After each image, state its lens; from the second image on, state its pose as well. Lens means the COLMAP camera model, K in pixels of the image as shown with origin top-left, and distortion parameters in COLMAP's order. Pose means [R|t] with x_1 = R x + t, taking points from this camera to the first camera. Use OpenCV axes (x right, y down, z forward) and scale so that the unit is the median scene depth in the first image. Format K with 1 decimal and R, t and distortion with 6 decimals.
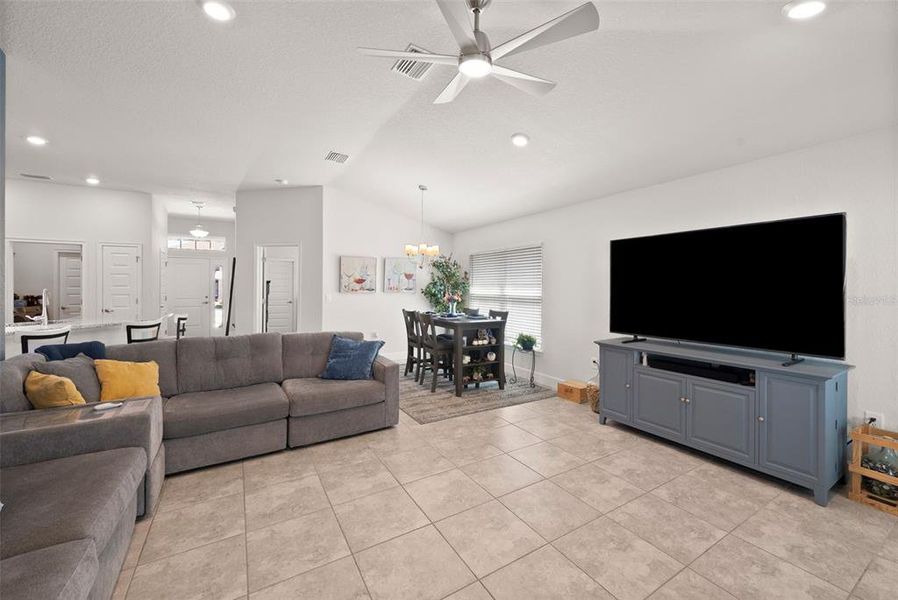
lens RADIAL K [[357.3, 0, 453.4], [0, 357.3, 288.1], [0, 0, 1]] dist [0.000100, 0.000037]
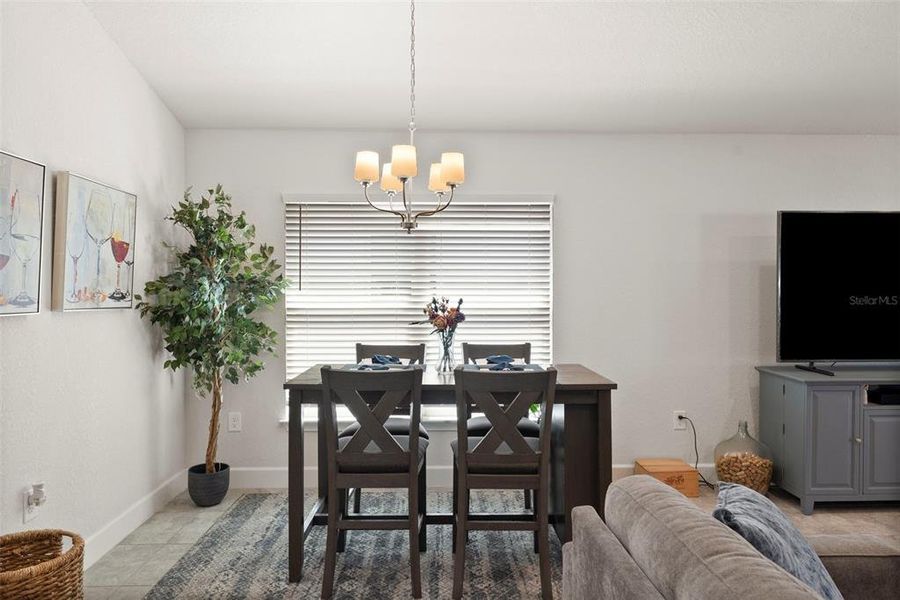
lens RADIAL K [[607.2, 0, 452.6], [0, 607.2, 296.6], [0, 0, 1]] dist [0.007684, 0.003284]
pose [[0.490003, -0.017542, 0.871544, -0.709269], [0.004161, 0.999833, 0.017785, -0.007927], [-0.871711, -0.005088, 0.489995, 0.939111]]
